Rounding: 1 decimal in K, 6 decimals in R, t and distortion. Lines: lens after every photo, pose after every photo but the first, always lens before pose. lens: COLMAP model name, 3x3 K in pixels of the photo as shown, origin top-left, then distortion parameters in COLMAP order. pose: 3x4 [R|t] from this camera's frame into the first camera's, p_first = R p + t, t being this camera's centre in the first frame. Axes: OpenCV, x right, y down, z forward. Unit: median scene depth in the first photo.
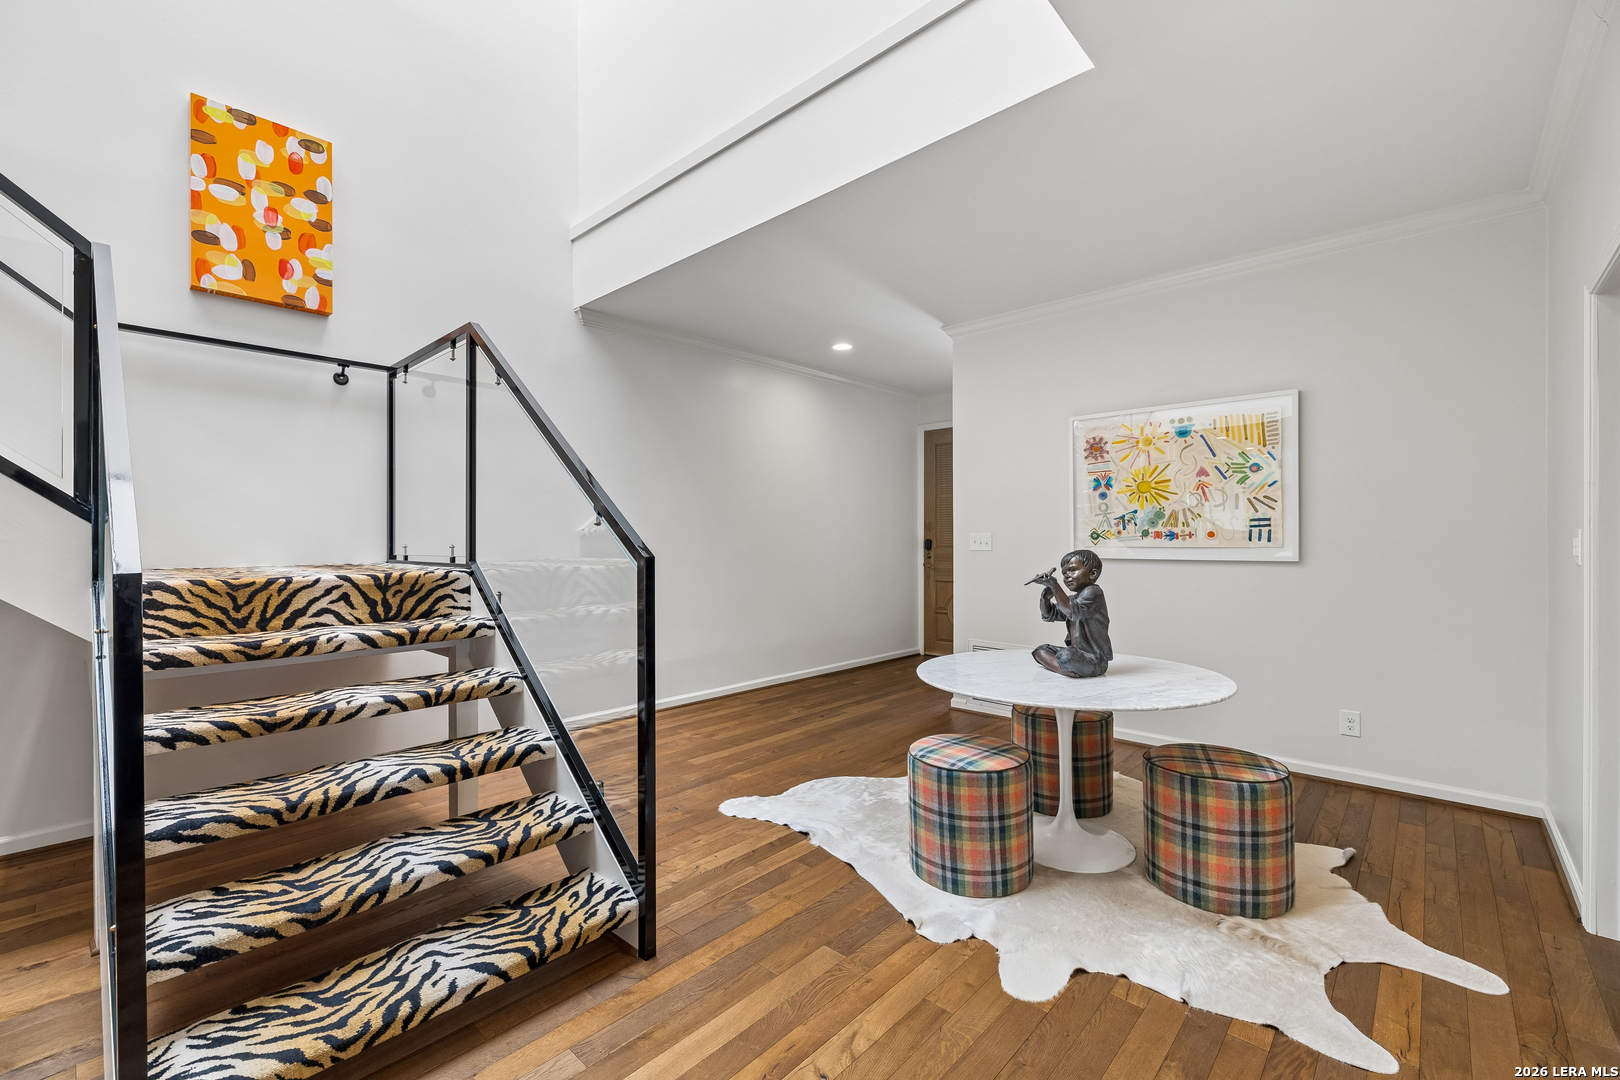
lens RADIAL K [[679.7, 0, 795.9], [0, 679.7, 537.2], [0, 0, 1]] dist [-0.001304, 0.000989]
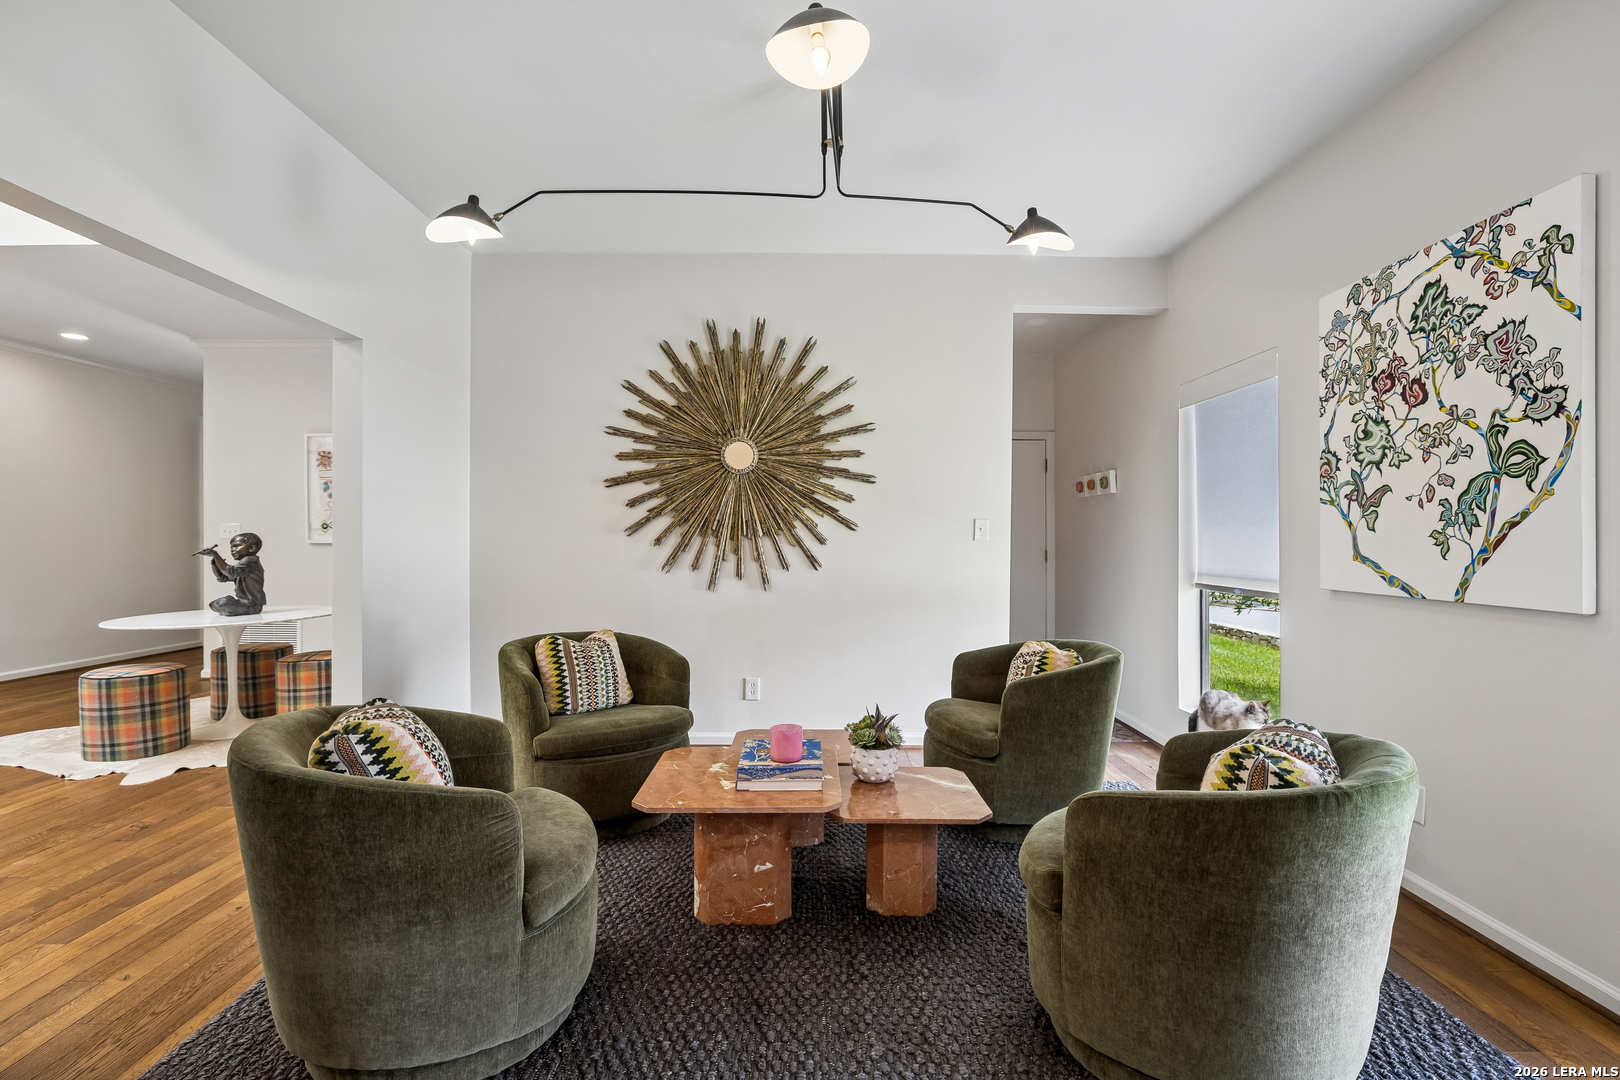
lens RADIAL K [[778.1, 0, 808.1], [0, 778.1, 527.5], [0, 0, 1]] dist [-0.008730, 0.004009]
pose [[0.726737, 0.006264, 0.686887, 0.132569], [0.000671, 0.999951, -0.009829, 0.022208], [-0.686916, 0.007604, 0.726697, -0.990702]]
